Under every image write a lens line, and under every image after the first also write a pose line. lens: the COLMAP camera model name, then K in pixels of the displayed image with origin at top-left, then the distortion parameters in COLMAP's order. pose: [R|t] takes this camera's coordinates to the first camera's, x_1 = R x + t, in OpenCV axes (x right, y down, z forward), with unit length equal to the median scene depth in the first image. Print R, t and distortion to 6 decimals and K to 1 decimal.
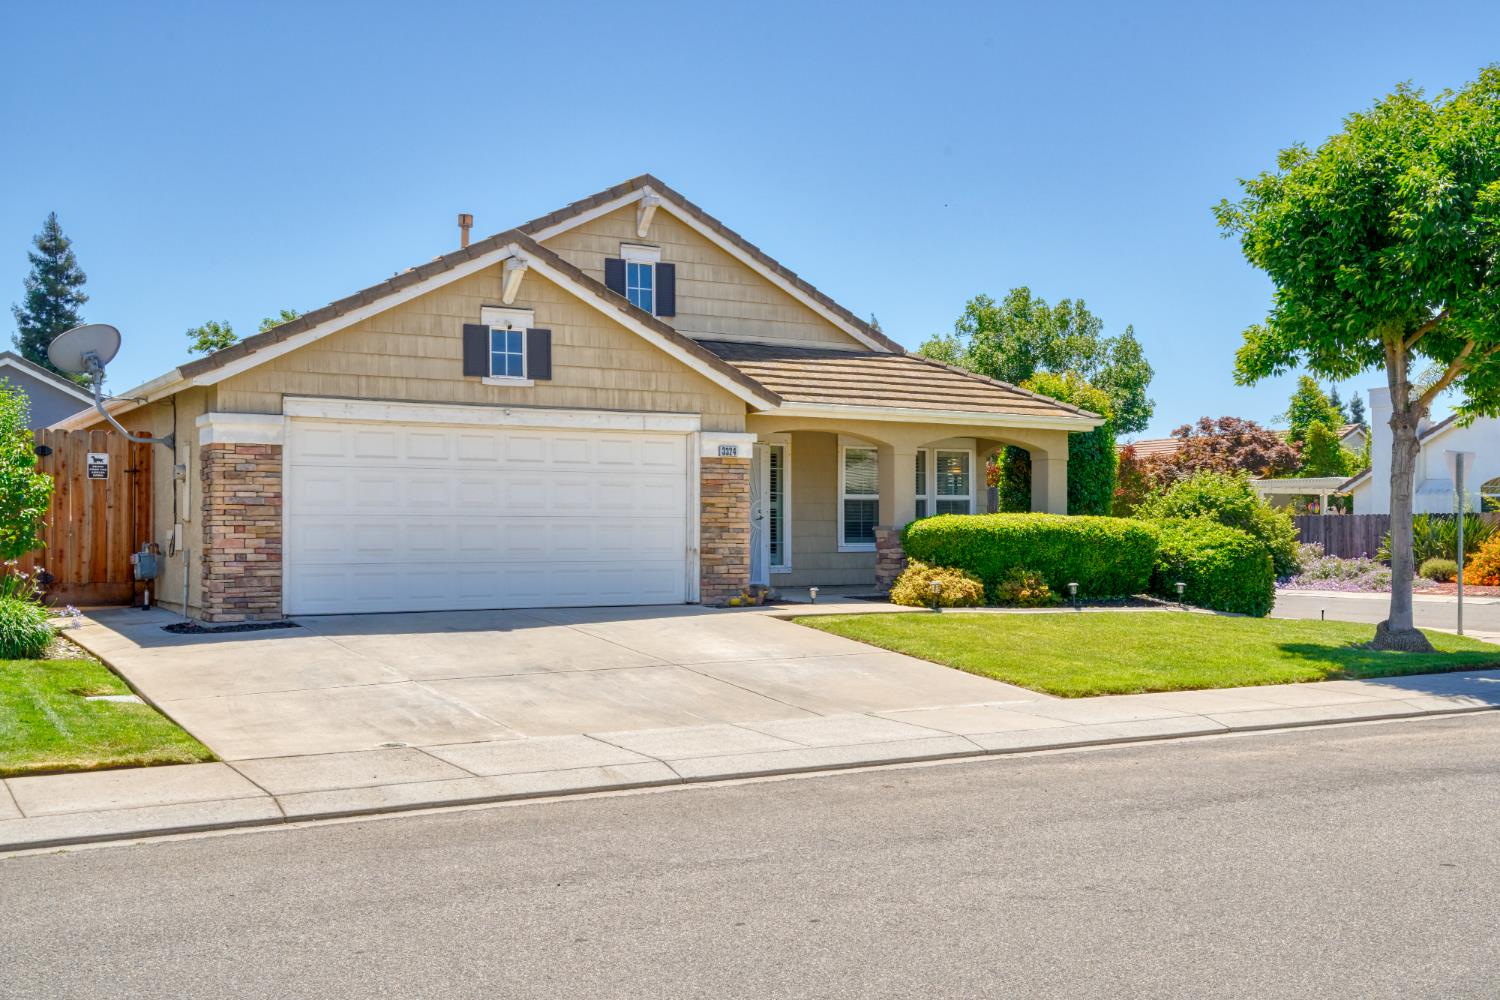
lens RADIAL K [[1519.7, 0, 749.4], [0, 1519.7, 504.5], [0, 0, 1]] dist [-0.000659, 0.000000]
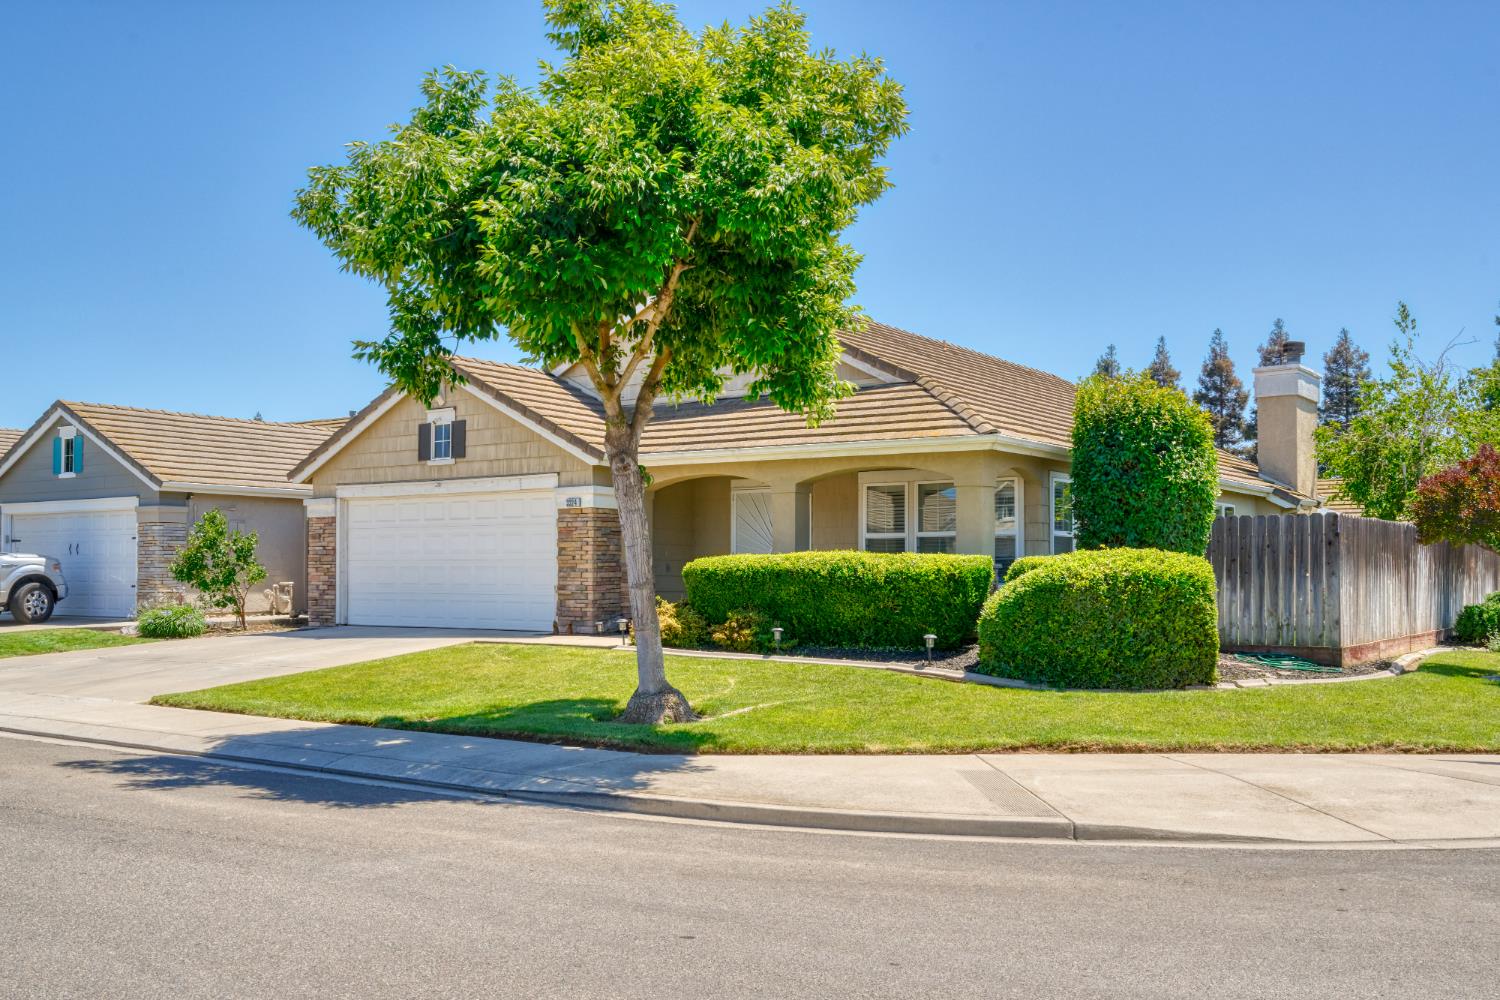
lens RADIAL K [[1399.0, 0, 749.0], [0, 1399.0, 501.2], [0, 0, 1]] dist [-0.011172, 0.000000]
pose [[0.420880, -0.044995, -0.906000, 1.050791], [0.016724, 0.998984, -0.041844, 0.011568], [0.906962, 0.002460, 0.421205, 0.687639]]
